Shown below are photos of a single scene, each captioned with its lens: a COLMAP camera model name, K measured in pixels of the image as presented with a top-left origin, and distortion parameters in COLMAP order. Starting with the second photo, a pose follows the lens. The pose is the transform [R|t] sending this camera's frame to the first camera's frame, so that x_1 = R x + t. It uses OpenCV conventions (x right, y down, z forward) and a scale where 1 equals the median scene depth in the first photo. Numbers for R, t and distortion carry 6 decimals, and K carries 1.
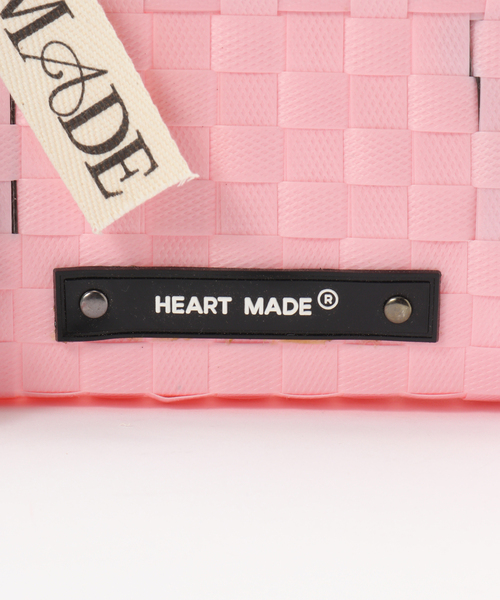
lens RADIAL K [[2295.5, 0, 250.0], [0, 2295.5, 300.0], [0, 0, 1]] dist [0.072433, 1.699165]
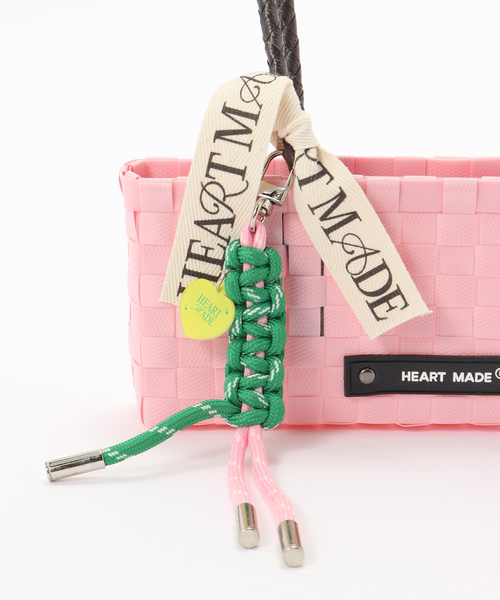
lens RADIAL K [[2295.5, 0, 250.0], [0, 2295.5, 300.0], [0, 0, 1]] dist [0.072433, 1.699165]
pose [[0.999997, 0.000588, -0.002417, -0.152900], [-0.000314, 0.993730, 0.111804, -0.251344], [0.002468, -0.111803, 0.993727, -0.730013]]
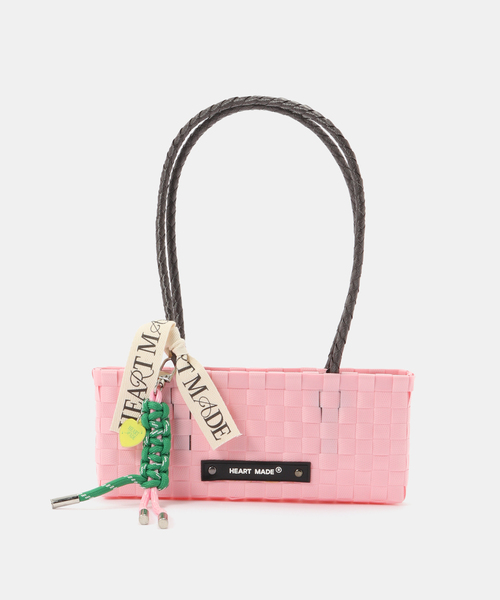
lens RADIAL K [[2262.4, 0, 250.0], [0, 2262.4, 300.0], [0, 0, 1]] dist [0.058175, 0.771261]
pose [[0.999755, 0.009598, -0.019940, 0.056797], [-0.011753, 0.993761, -0.110913, 0.126376], [0.018751, 0.111120, 0.993630, -2.478269]]
